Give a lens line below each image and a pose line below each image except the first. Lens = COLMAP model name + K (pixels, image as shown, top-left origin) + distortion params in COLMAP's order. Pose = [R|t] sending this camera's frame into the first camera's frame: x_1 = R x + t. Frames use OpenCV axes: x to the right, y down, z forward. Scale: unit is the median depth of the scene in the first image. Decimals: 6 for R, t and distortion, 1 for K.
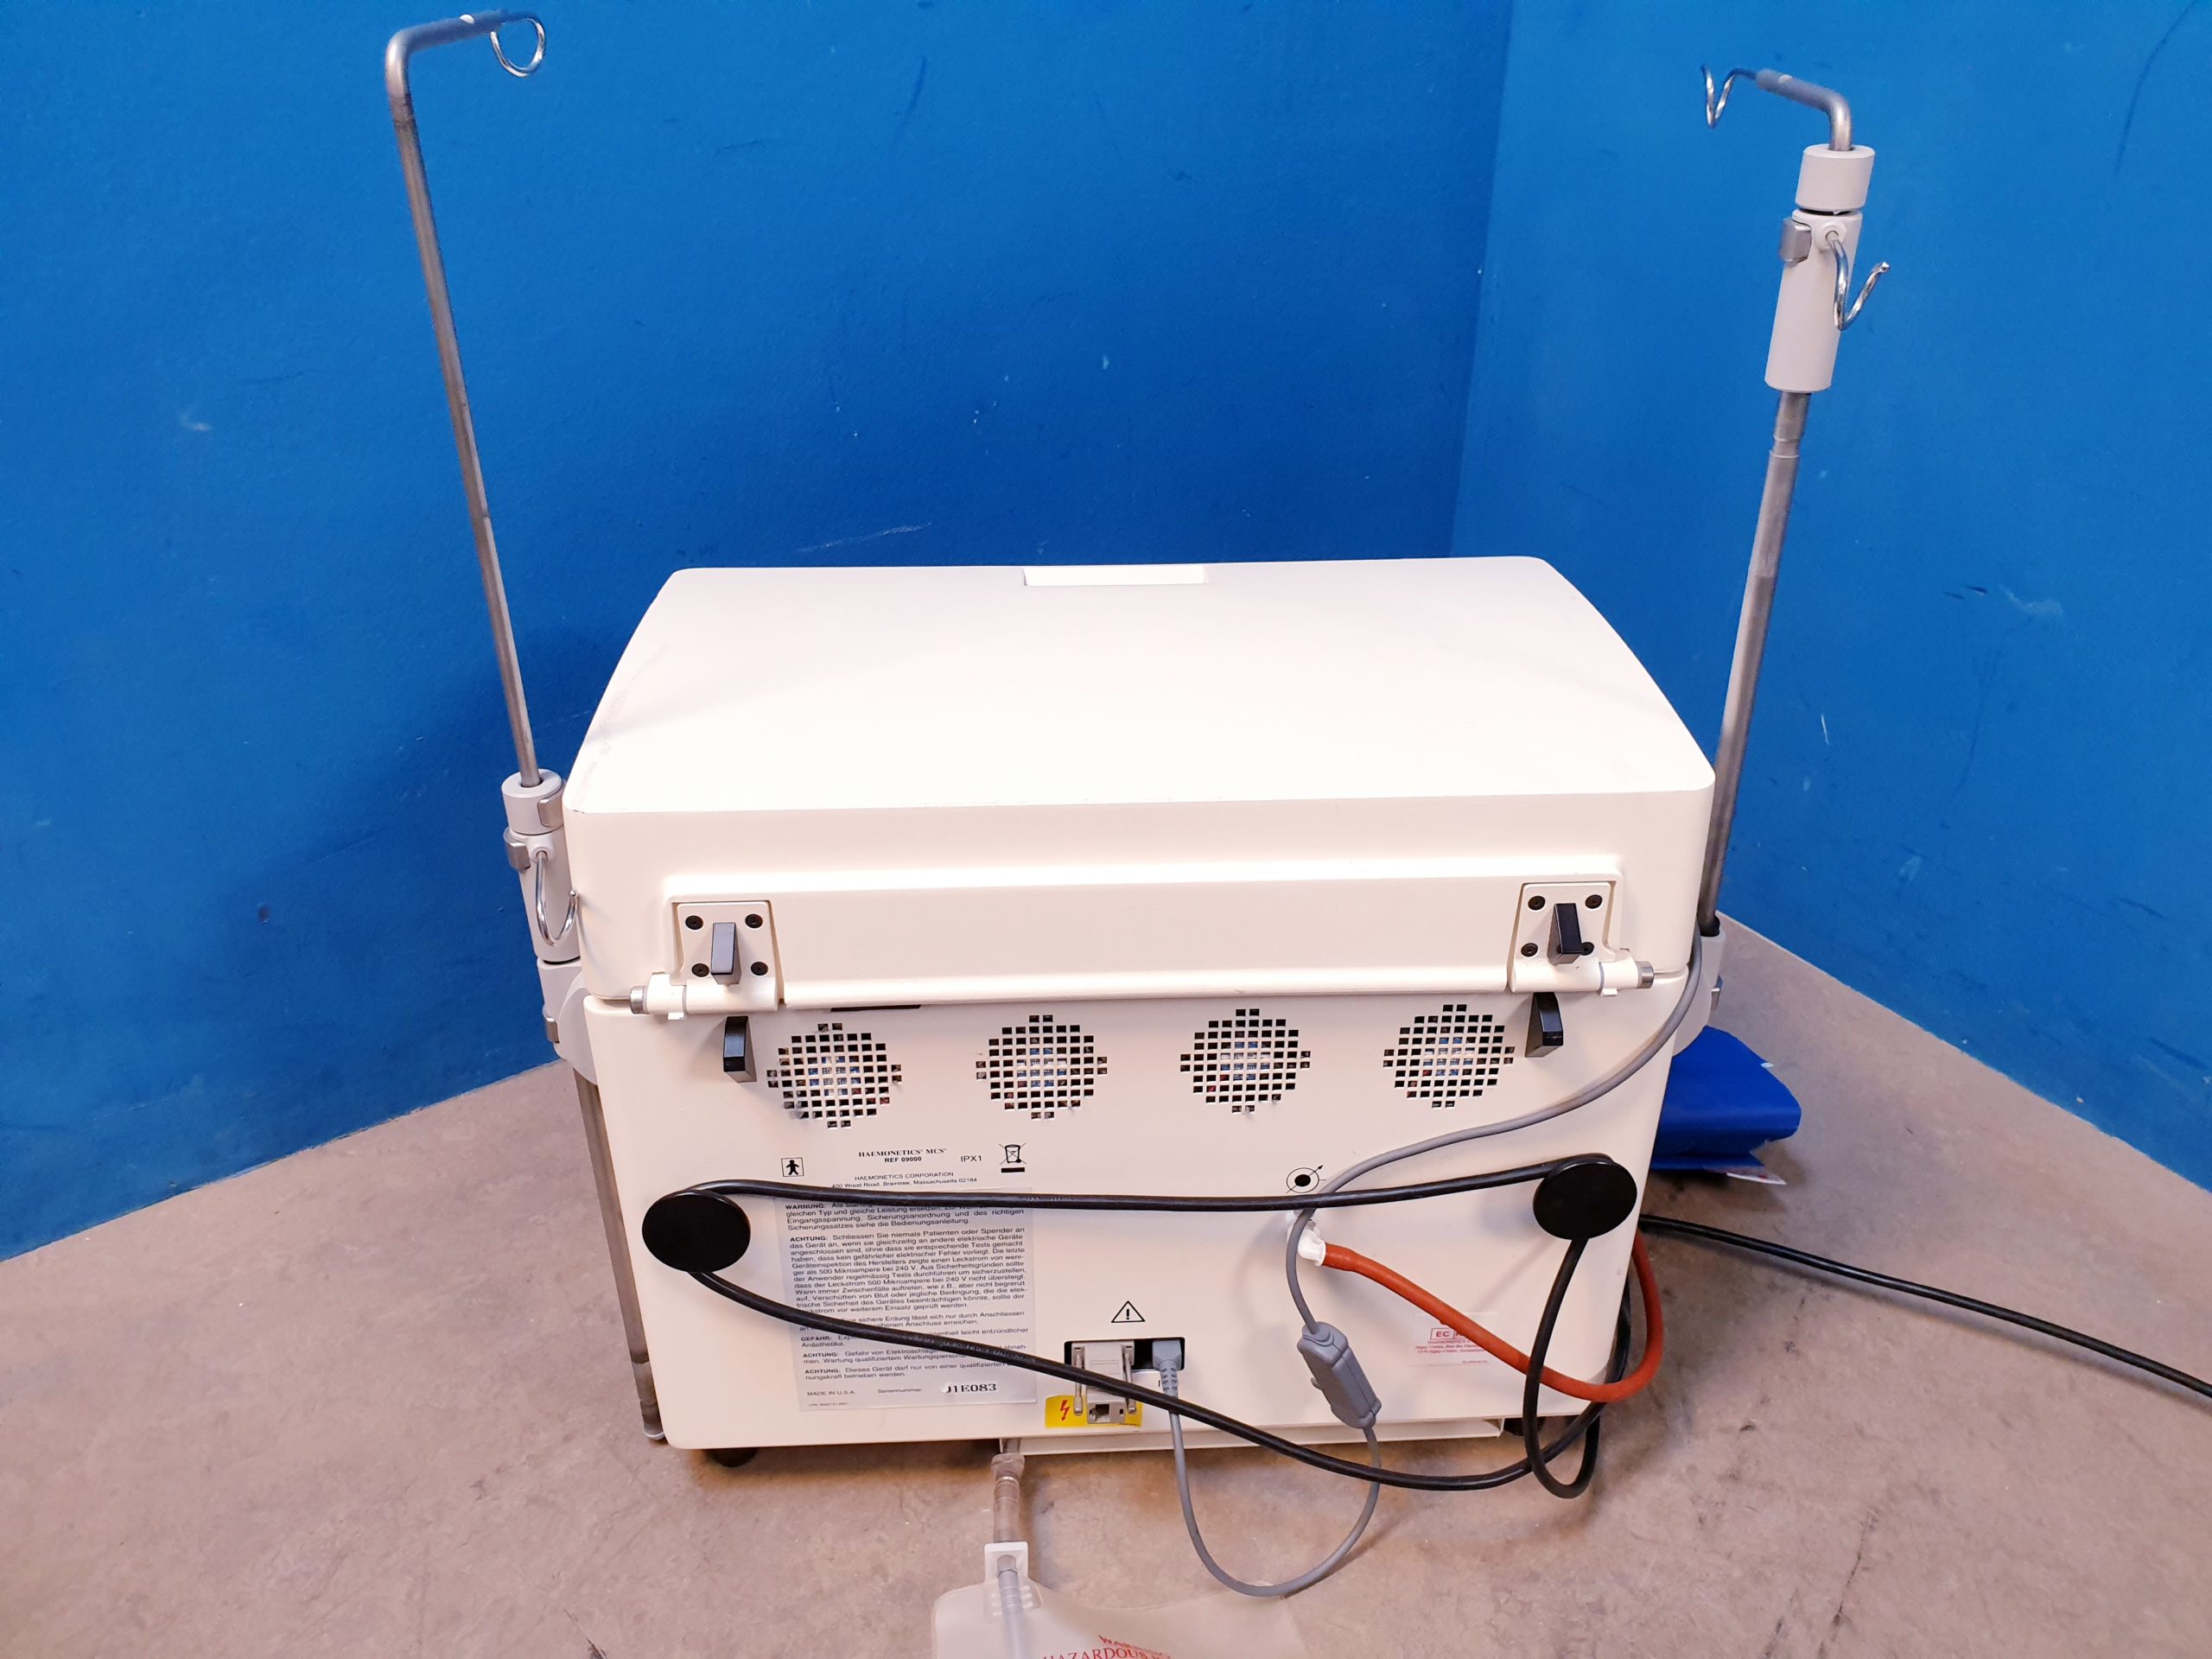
lens RADIAL K [[1736.1, 0, 1097.7], [0, 1736.1, 818.4], [0, 0, 1]] dist [-0.001495, 0.019292]
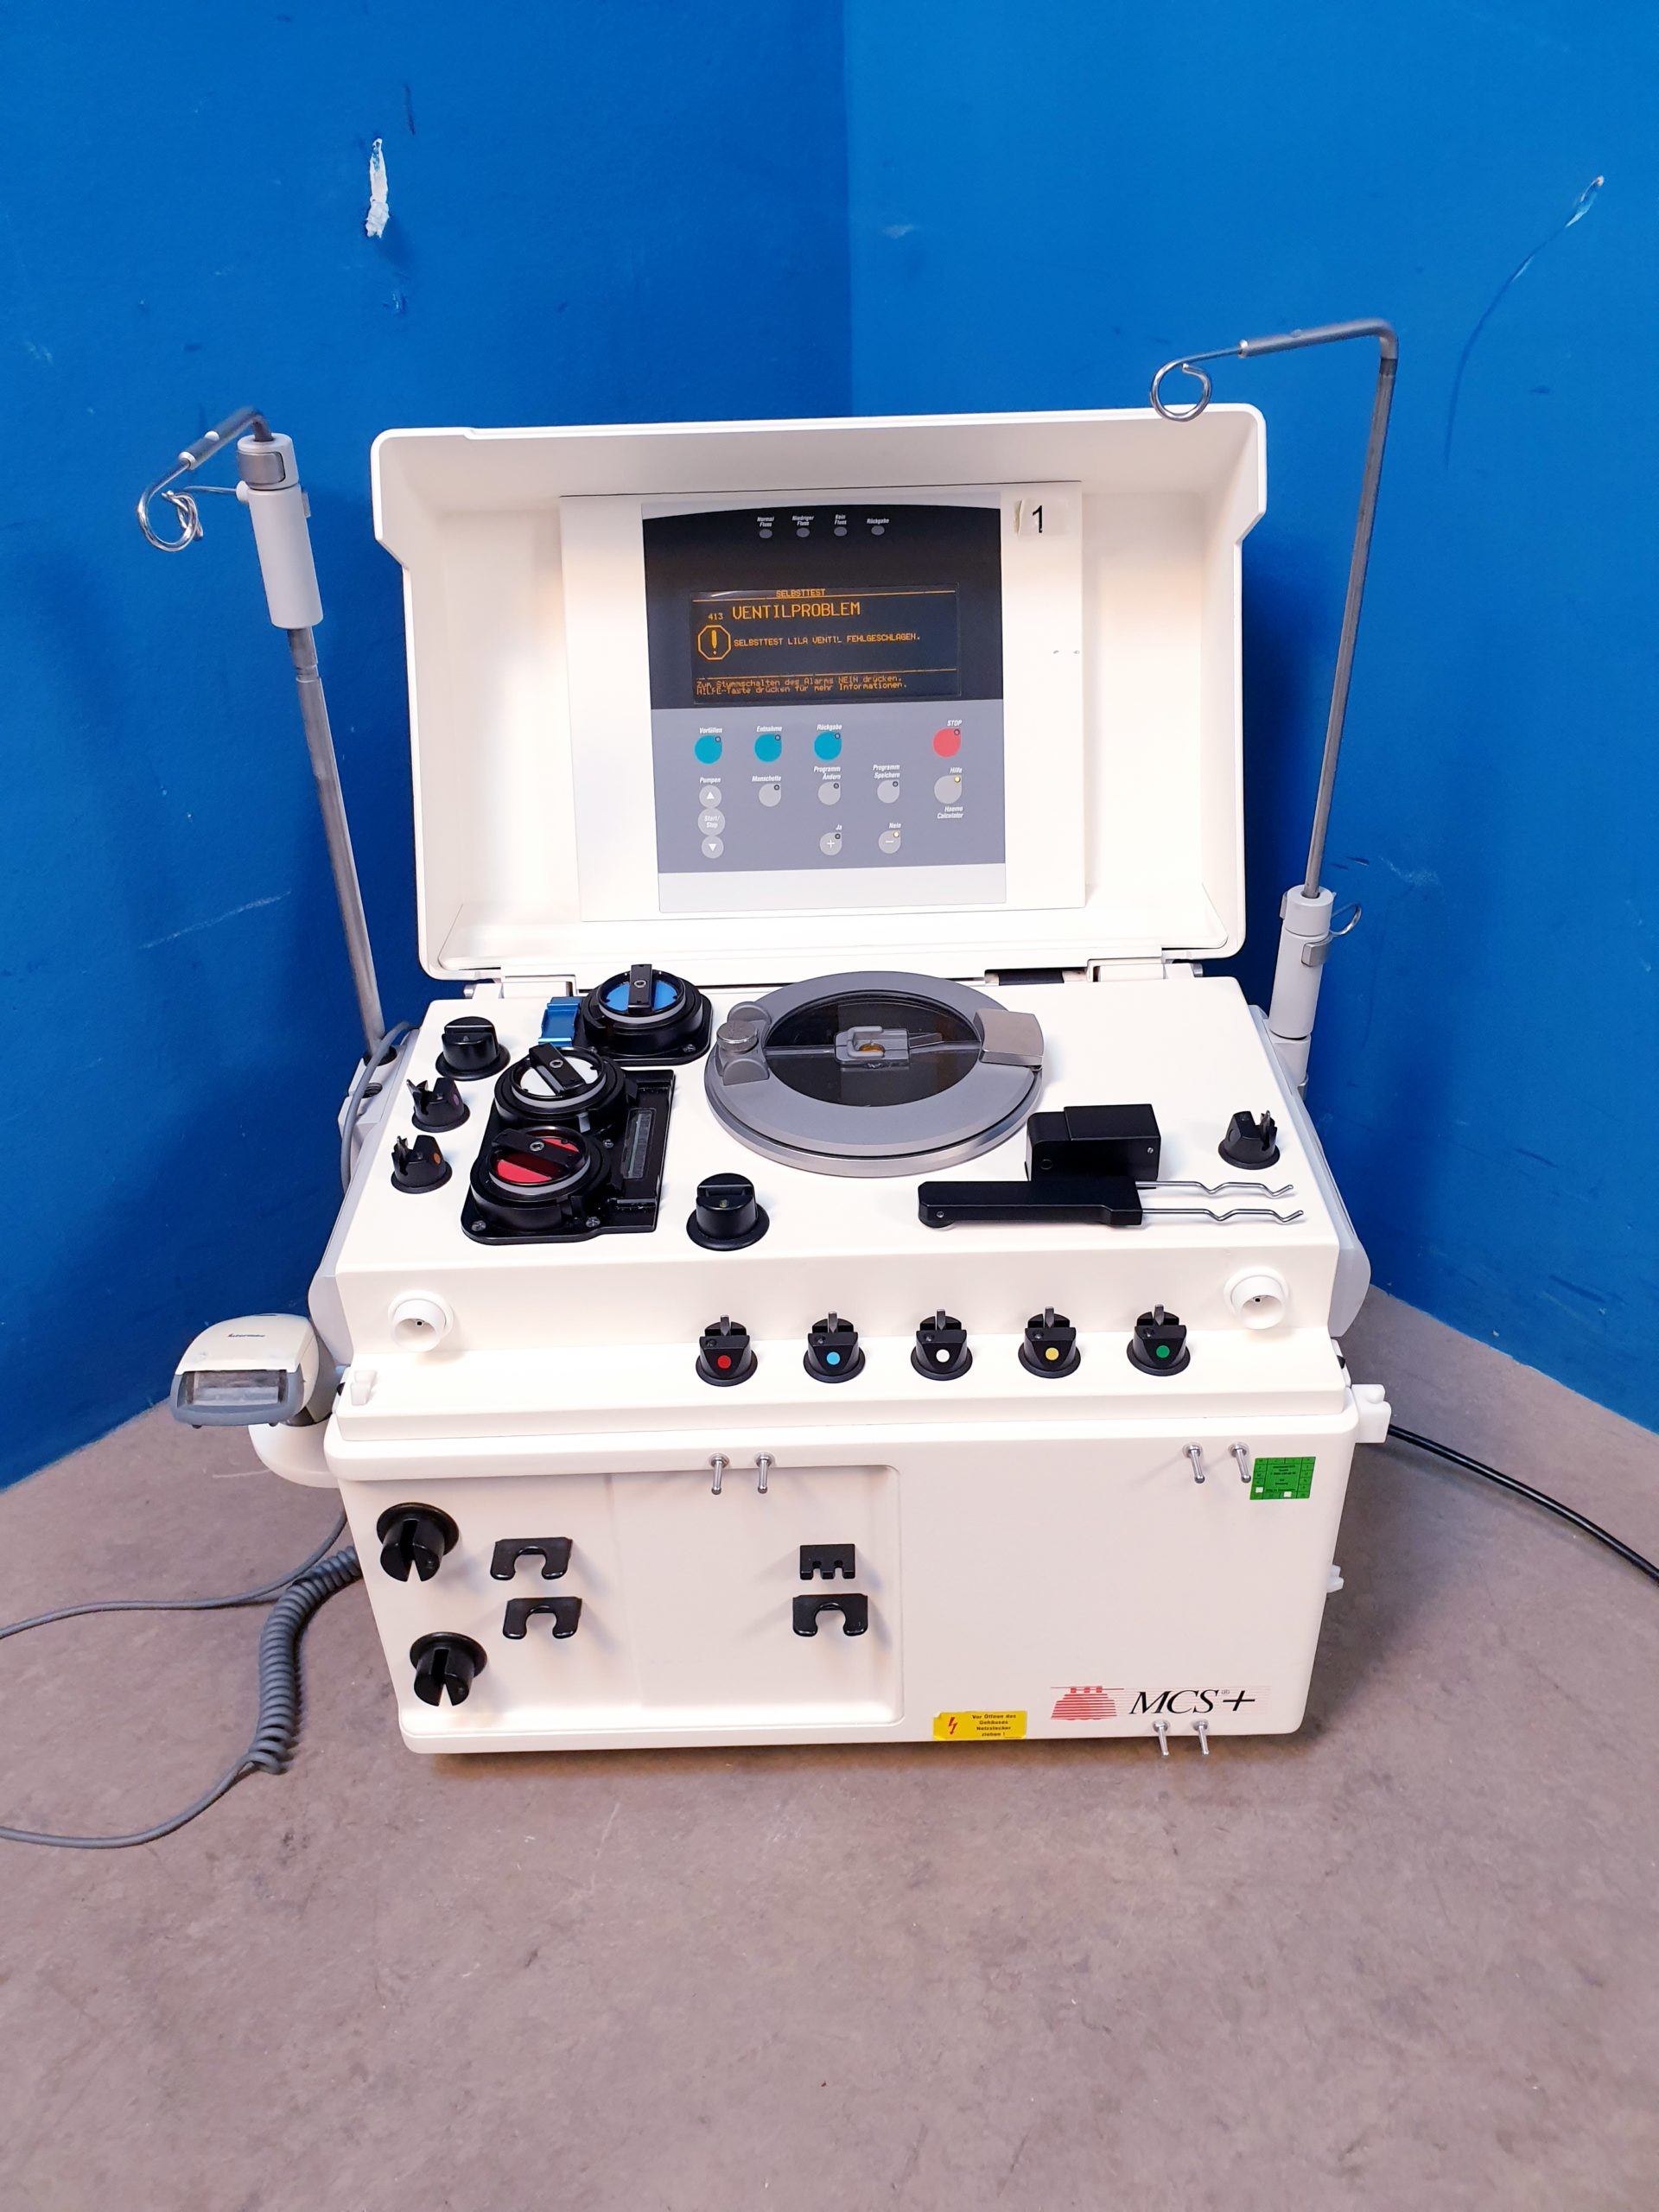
lens RADIAL K [[1736.1, 0, 842.1], [0, 1736.1, 1093.0], [0, 0, 1]] dist [-0.001495, 0.019292]
pose [[0.982576, -0.123825, 0.138607, 0.068234], [0.113470, 0.990291, 0.080296, -0.142759], [-0.147204, -0.063170, 0.987087, 0.047968]]
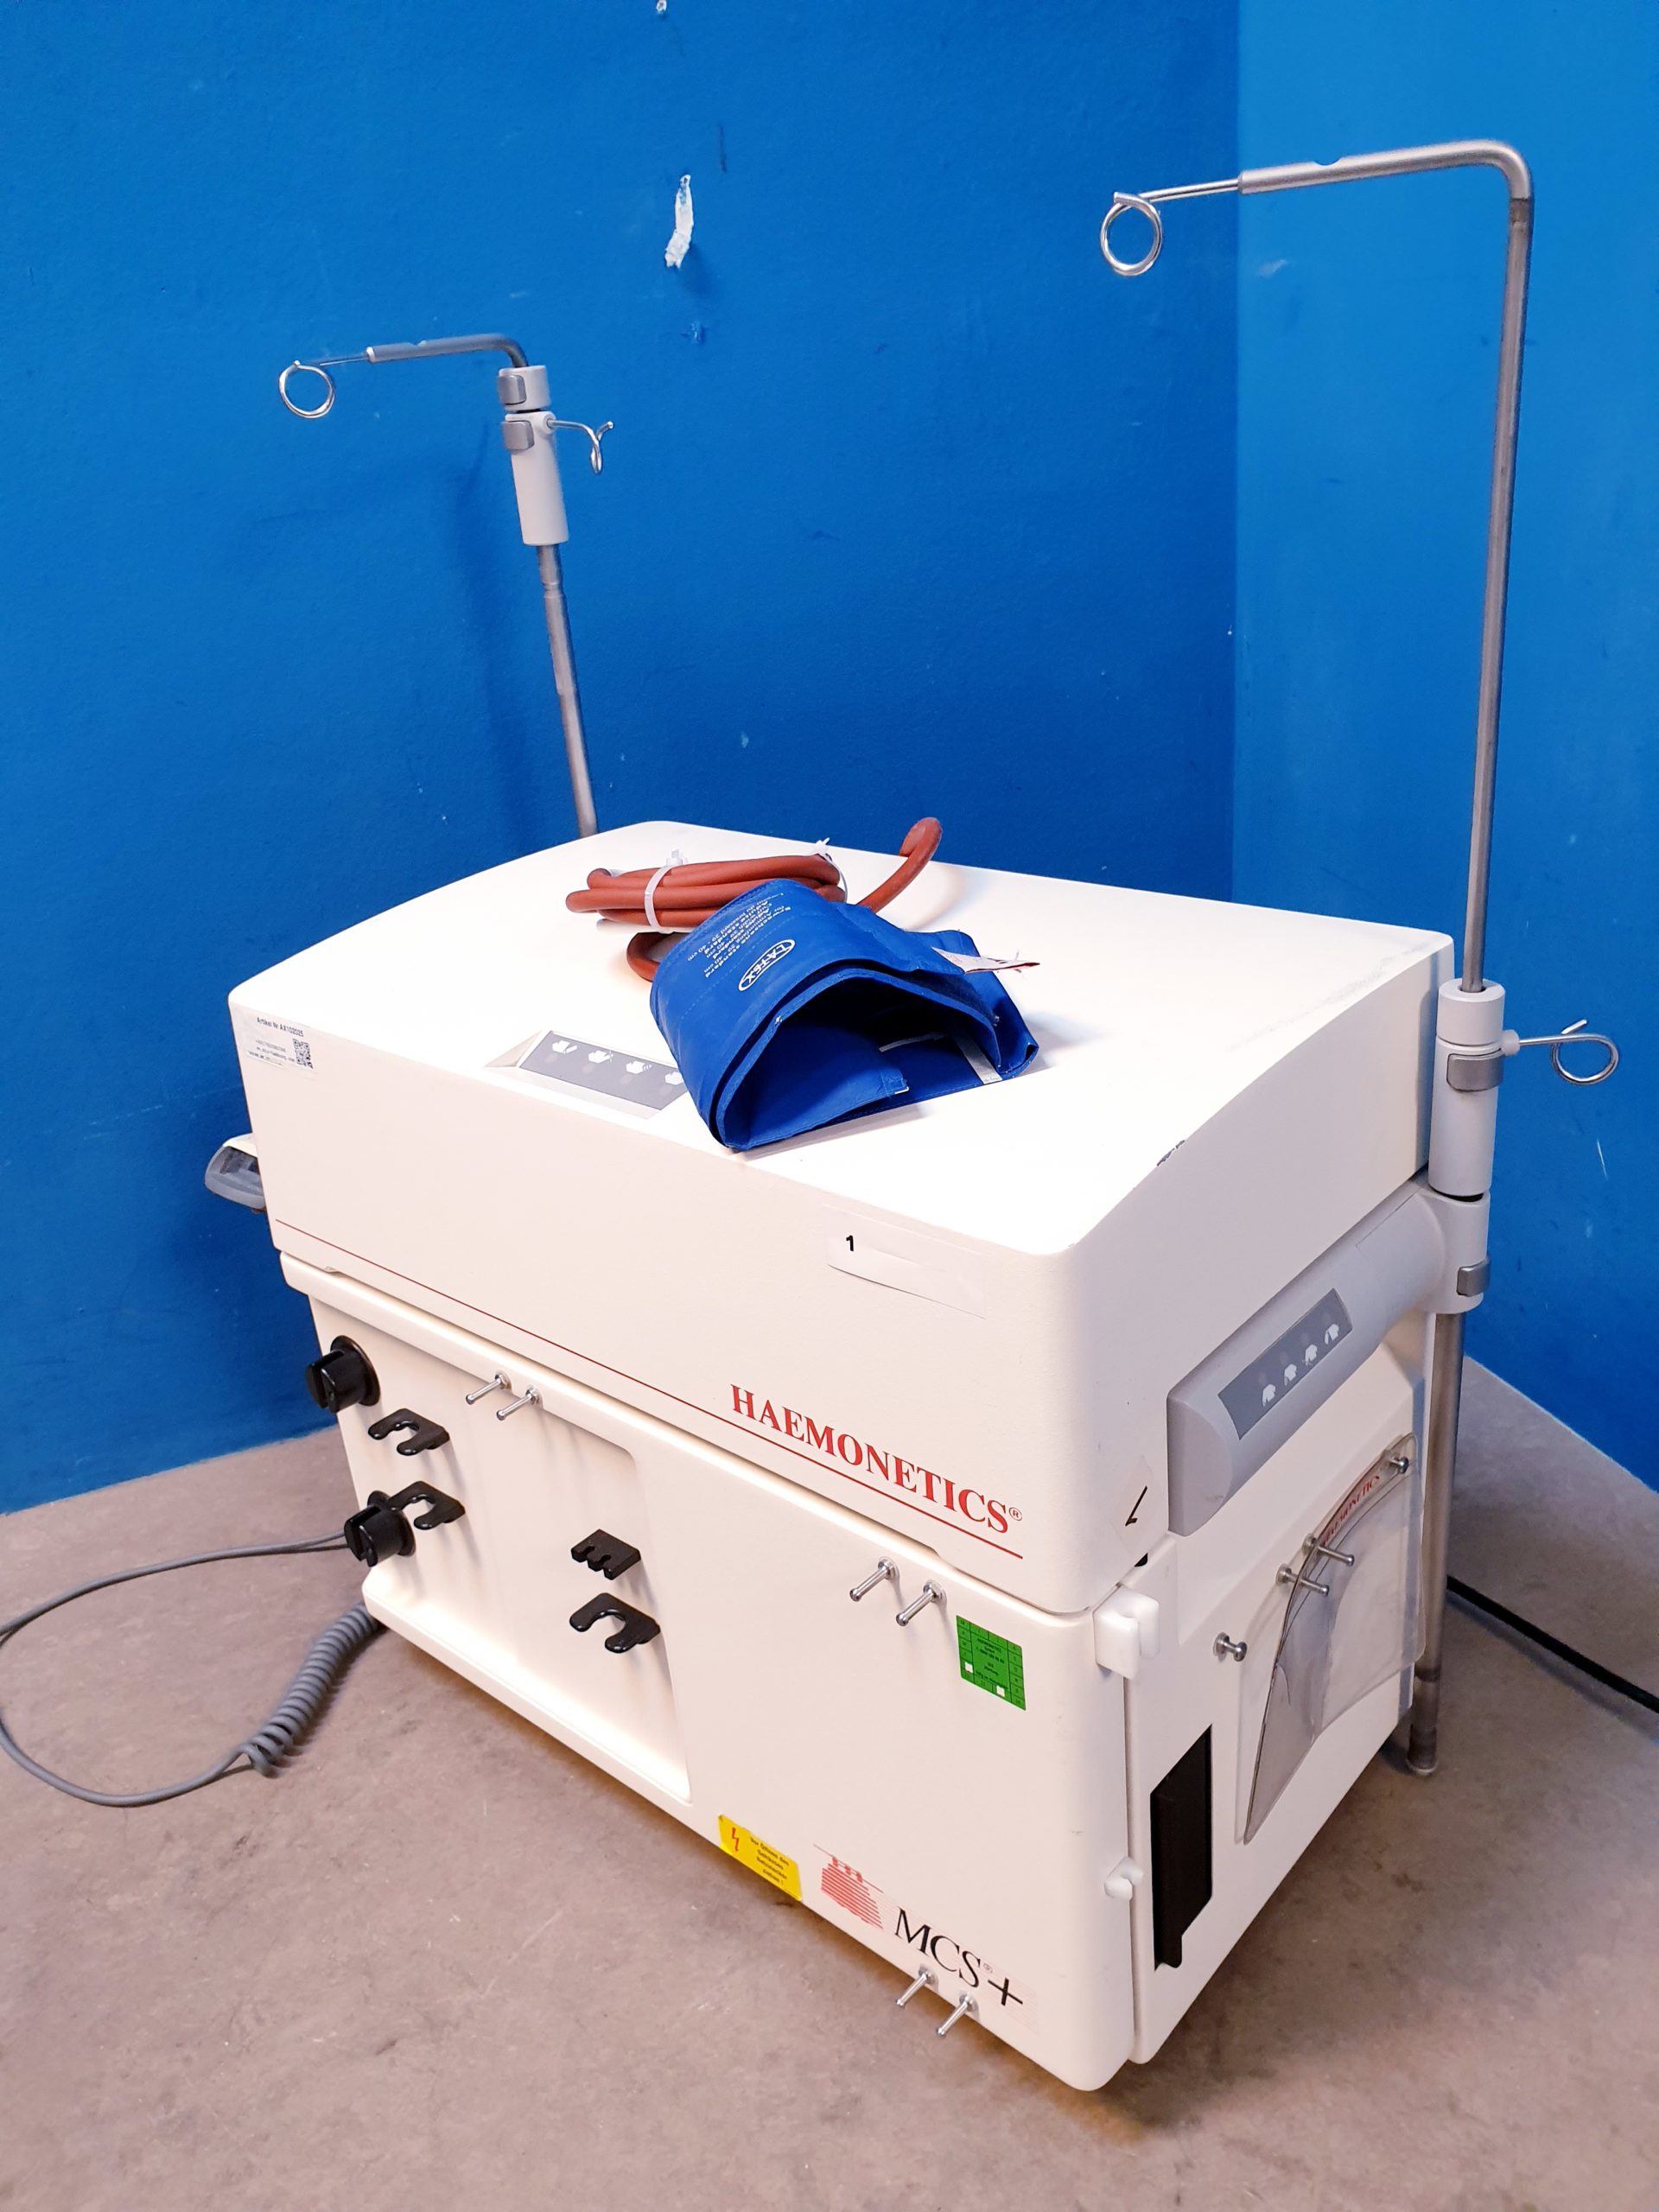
lens RADIAL K [[1736.1, 0, 826.8], [0, 1736.1, 1106.5], [0, 0, 1]] dist [-0.001495, 0.019292]
pose [[0.969172, 0.015702, -0.245885, 0.379458], [-0.039365, 0.995016, -0.091619, 0.015972], [0.243221, 0.098474, 0.964959, 0.205269]]
